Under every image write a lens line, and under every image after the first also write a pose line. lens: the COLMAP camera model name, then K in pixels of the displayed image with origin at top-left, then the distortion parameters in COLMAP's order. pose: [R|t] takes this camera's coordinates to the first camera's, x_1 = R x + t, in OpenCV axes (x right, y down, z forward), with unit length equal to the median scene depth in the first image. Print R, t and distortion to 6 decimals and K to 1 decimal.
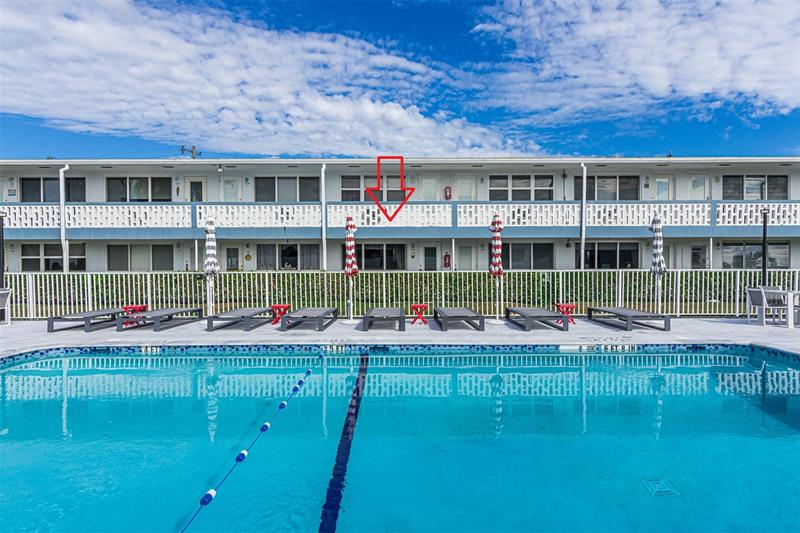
lens RADIAL K [[432.2, 0, 408.0], [0, 432.2, 281.0], [0, 0, 1]] dist [-0.002561, 0.001642]
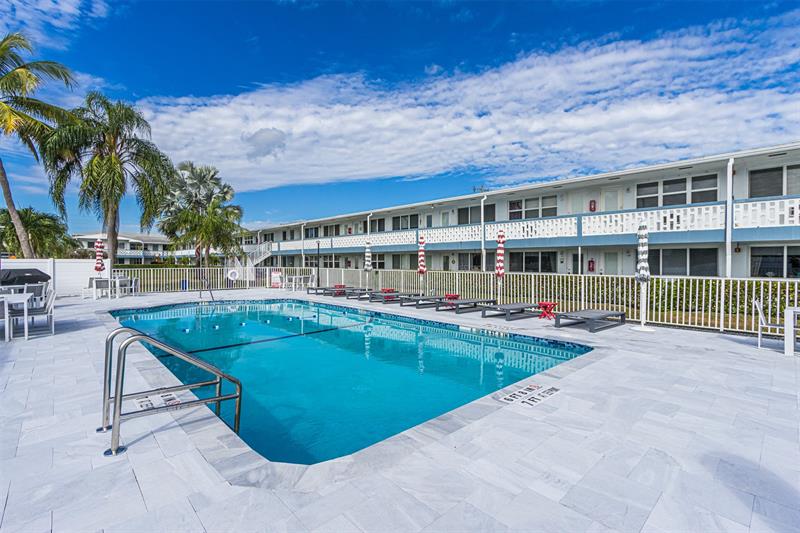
lens RADIAL K [[376.0, 0, 403.7], [0, 376.0, 260.7], [0, 0, 1]] dist [-0.001691, 0.003520]
pose [[0.676794, 0.002638, -0.736167, 0.474991], [-0.046432, 0.998155, -0.039111, -0.000184], [0.734706, 0.060652, 0.675668, -0.009859]]
